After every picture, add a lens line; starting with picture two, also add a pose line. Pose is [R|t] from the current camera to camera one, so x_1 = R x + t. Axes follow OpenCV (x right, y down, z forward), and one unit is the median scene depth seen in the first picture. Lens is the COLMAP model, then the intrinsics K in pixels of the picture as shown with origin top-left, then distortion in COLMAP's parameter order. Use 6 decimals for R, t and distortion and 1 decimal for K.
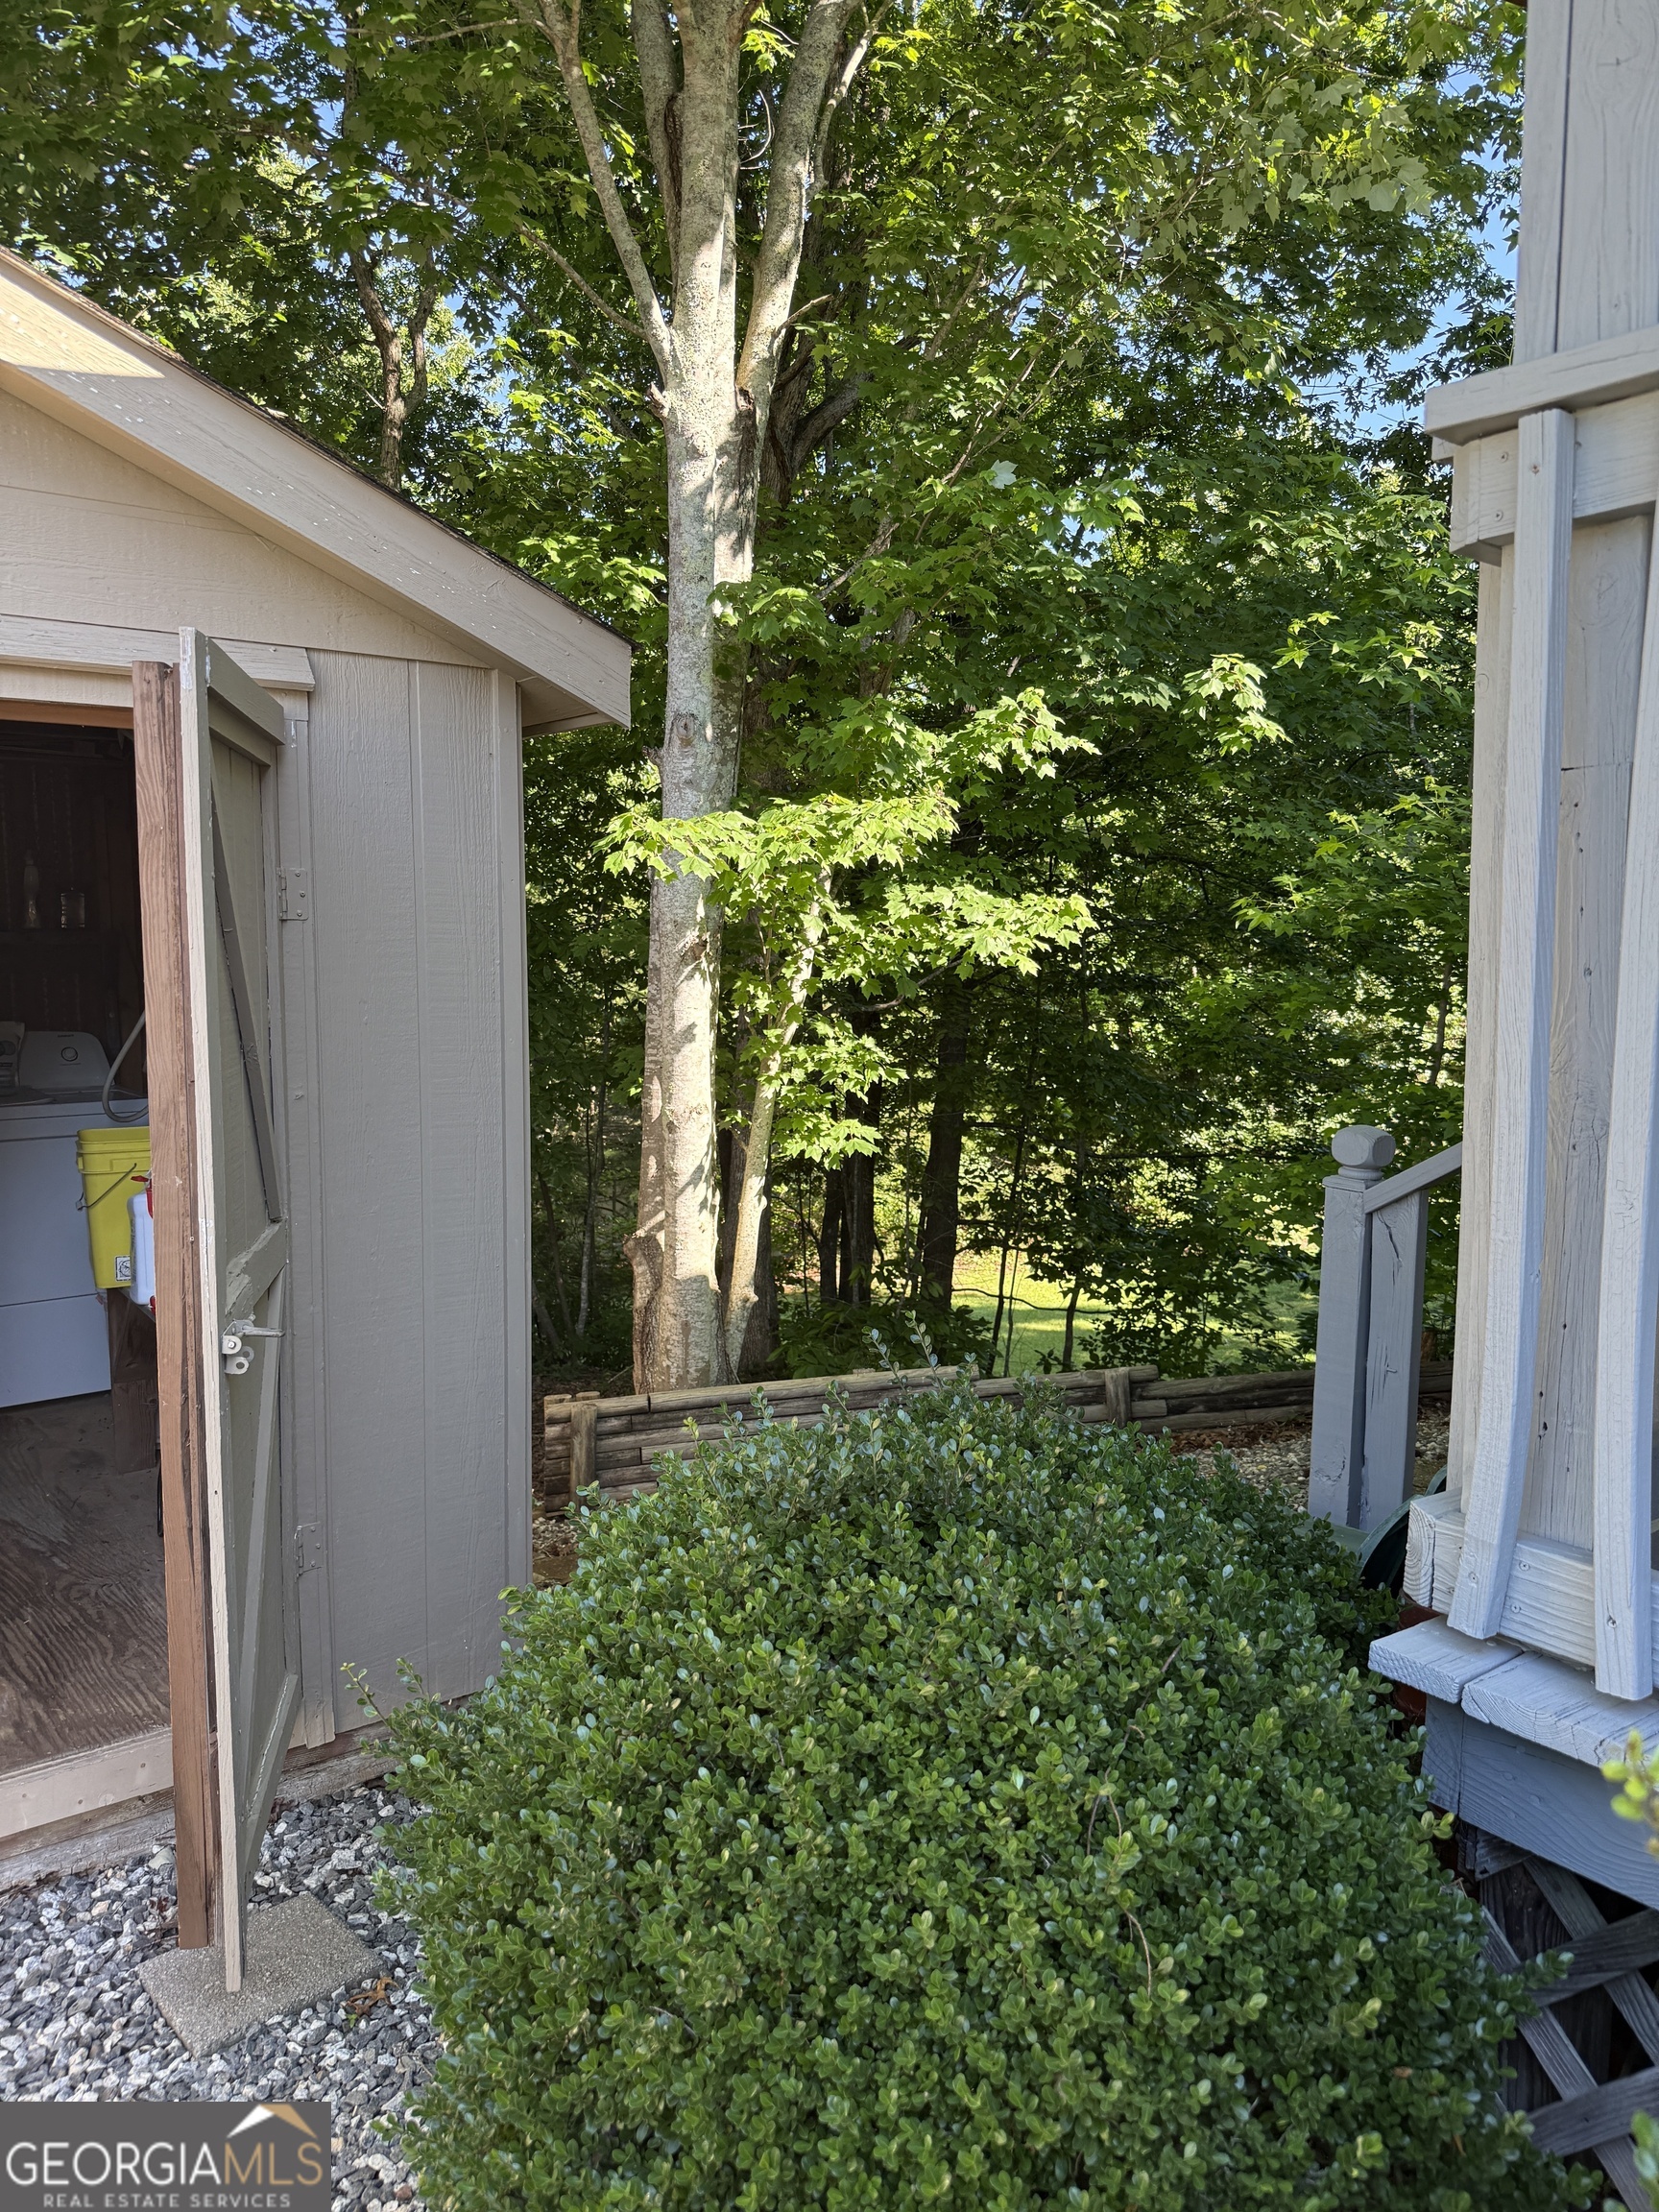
lens RADIAL K [[1526.5, 0, 826.9], [0, 1526.5, 1115.7], [0, 0, 1]] dist [0.139917, -0.267817]
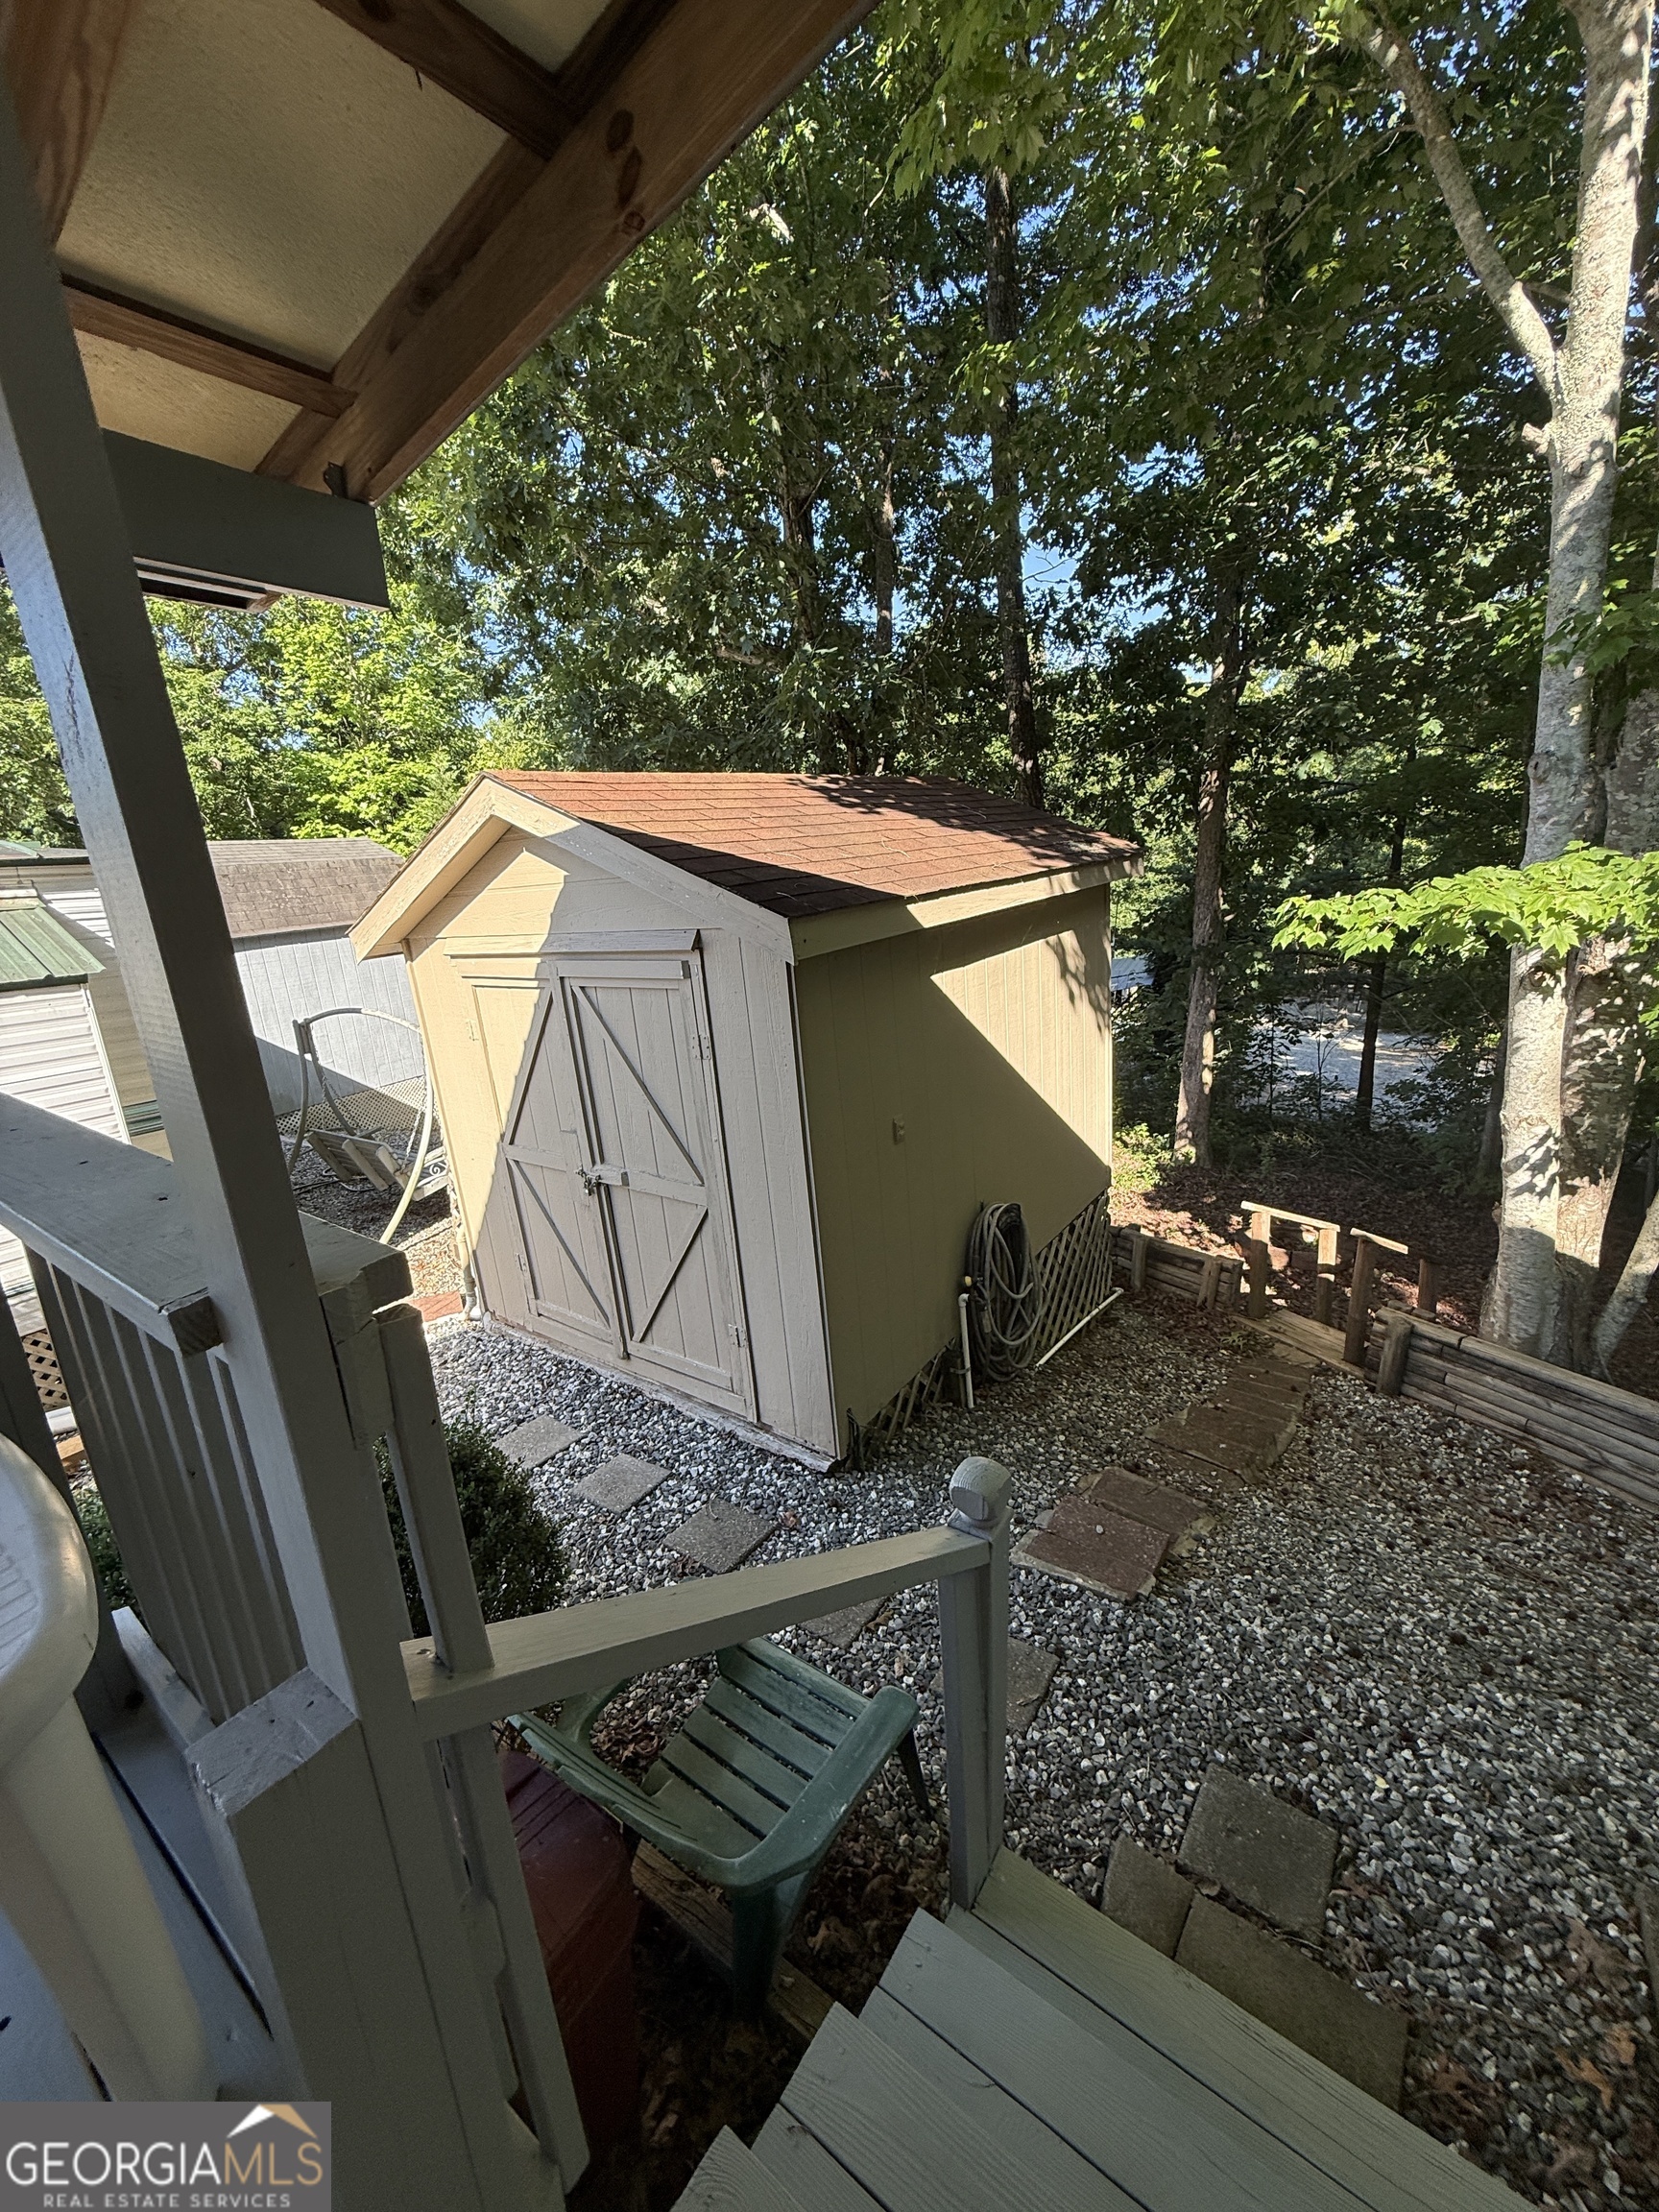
lens RADIAL K [[873.1, 0, 829.5], [0, 873.1, 1106.0], [0, 0, 1]] dist [0.001429, 0.000290]
pose [[0.287259, 0.230266, -0.929763, 0.337360], [-0.027078, 0.972239, 0.232420, -0.139747], [0.957470, -0.041589, 0.285519, 0.339743]]
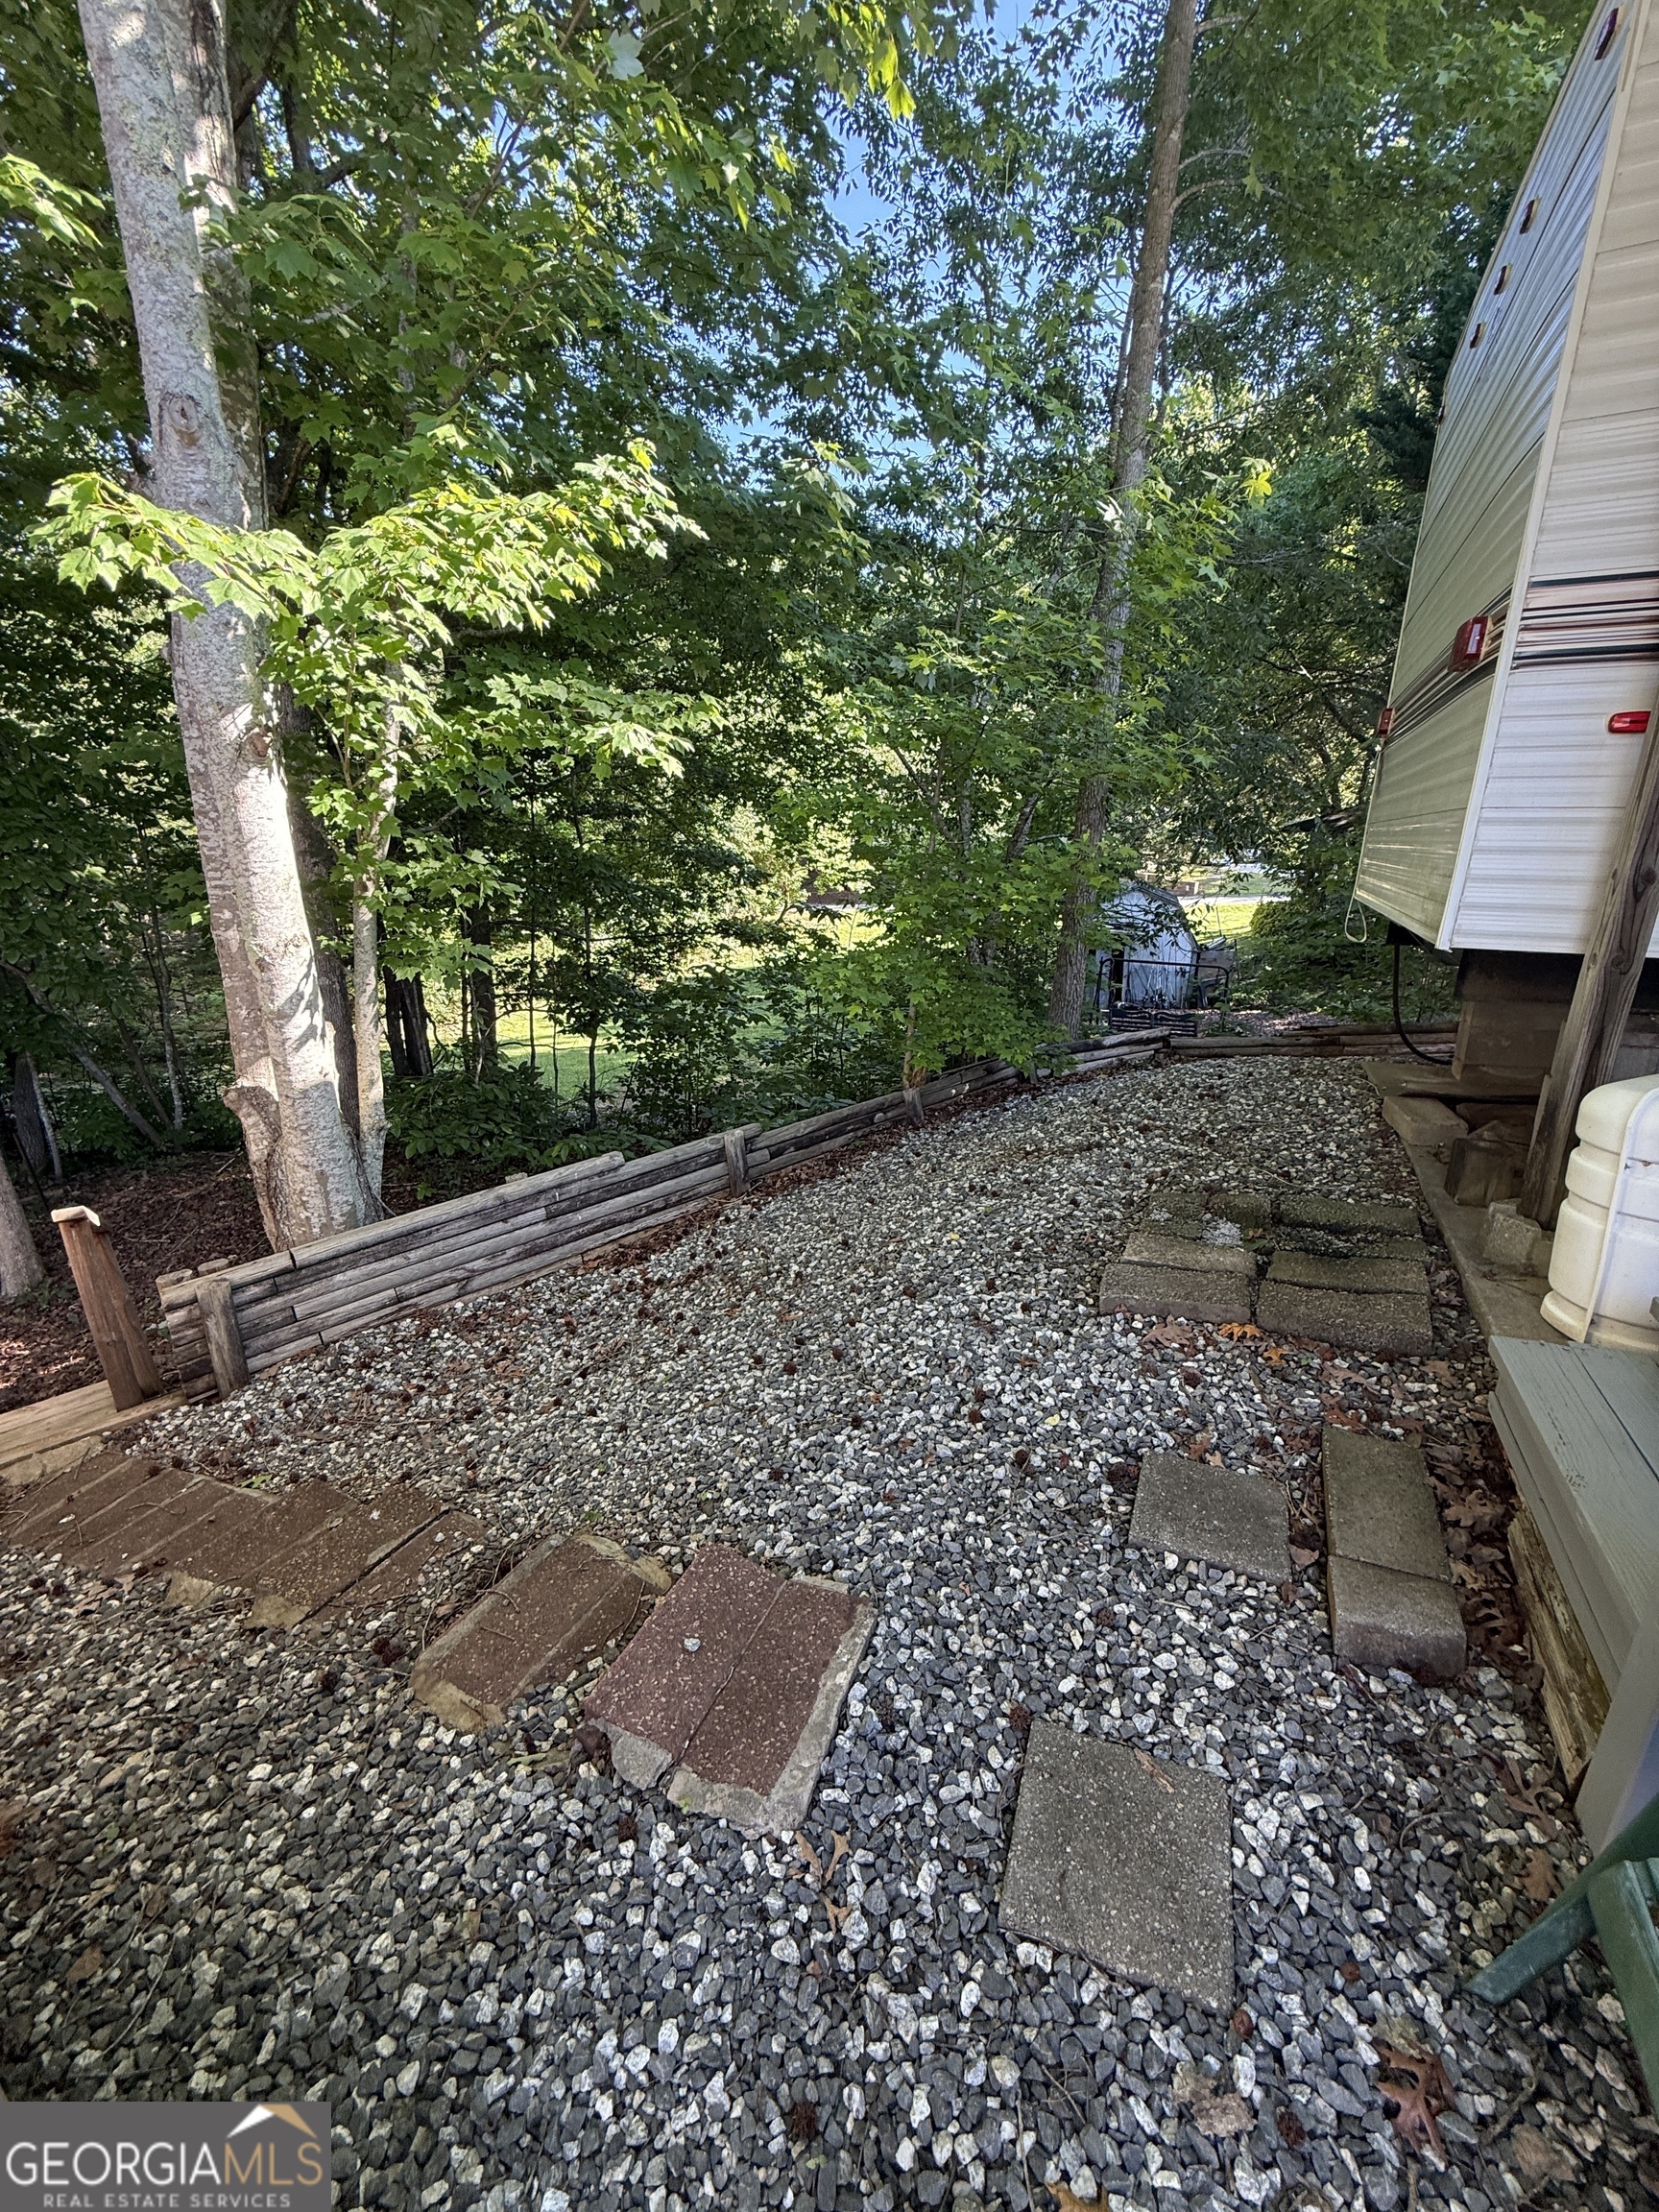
lens RADIAL K [[873.1, 0, 829.5], [0, 873.1, 1106.0], [0, 0, 1]] dist [0.001429, 0.000290]
pose [[0.882390, -0.156620, 0.443687, -0.048271], [0.050811, 0.969178, 0.241064, -0.017590], [-0.467767, -0.190168, 0.863151, 0.402684]]
